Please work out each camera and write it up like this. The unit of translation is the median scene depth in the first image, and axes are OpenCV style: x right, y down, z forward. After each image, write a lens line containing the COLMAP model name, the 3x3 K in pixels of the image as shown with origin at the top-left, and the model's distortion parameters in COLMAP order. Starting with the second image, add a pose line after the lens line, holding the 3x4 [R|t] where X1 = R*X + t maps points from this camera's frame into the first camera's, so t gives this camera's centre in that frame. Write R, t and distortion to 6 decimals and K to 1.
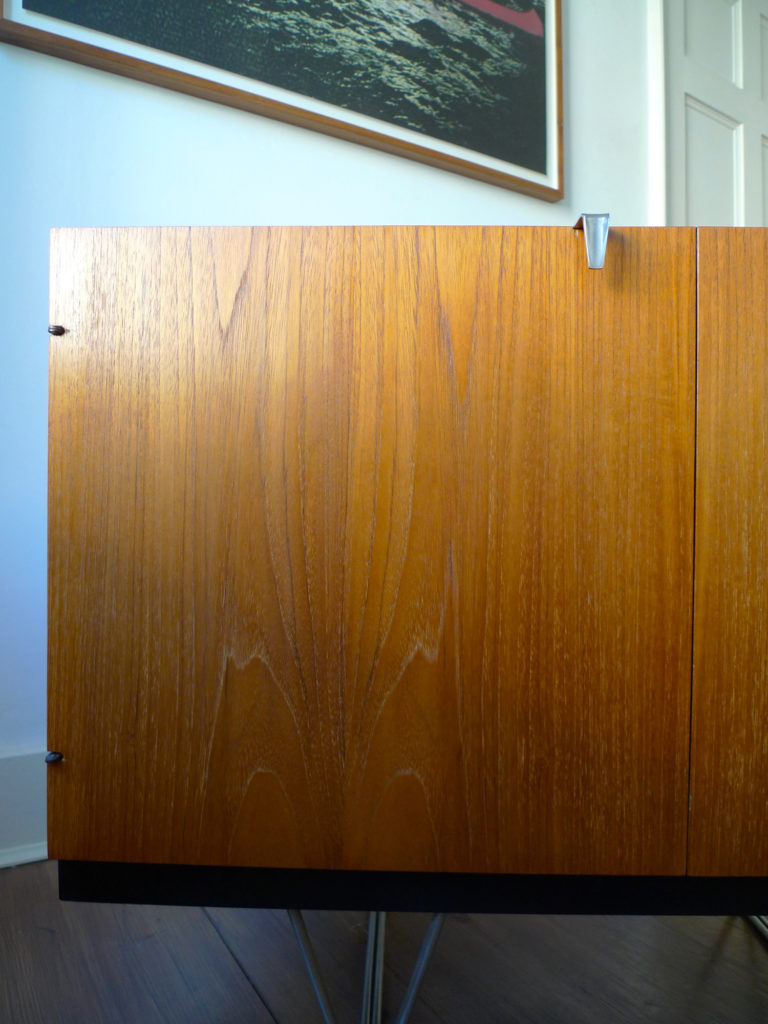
lens RADIAL K [[716.2, 0, 379.8], [0, 716.2, 505.1], [0, 0, 1]] dist [-0.041795, 0.003939]
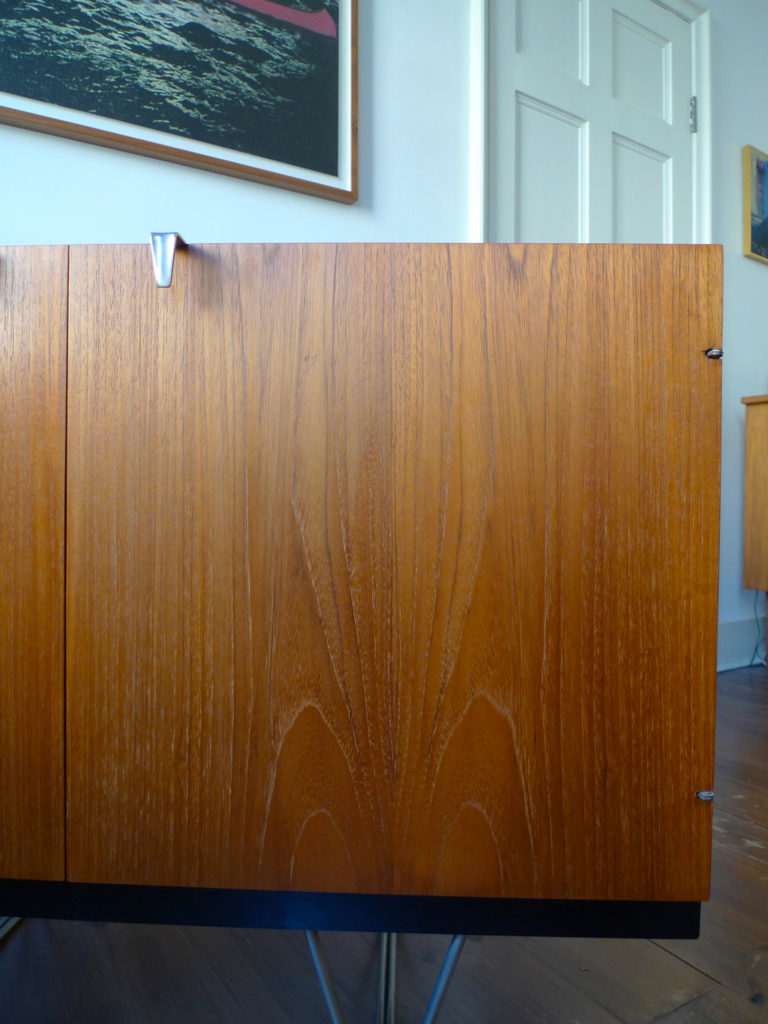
lens RADIAL K [[716.2, 0, 380.6], [0, 716.2, 507.6], [0, 0, 1]] dist [-0.041795, 0.003939]
pose [[0.999997, 0.002138, -0.001415, 0.363041], [-0.002123, 0.999949, 0.009863, -0.010717], [0.001436, -0.009860, 0.999950, -0.006251]]
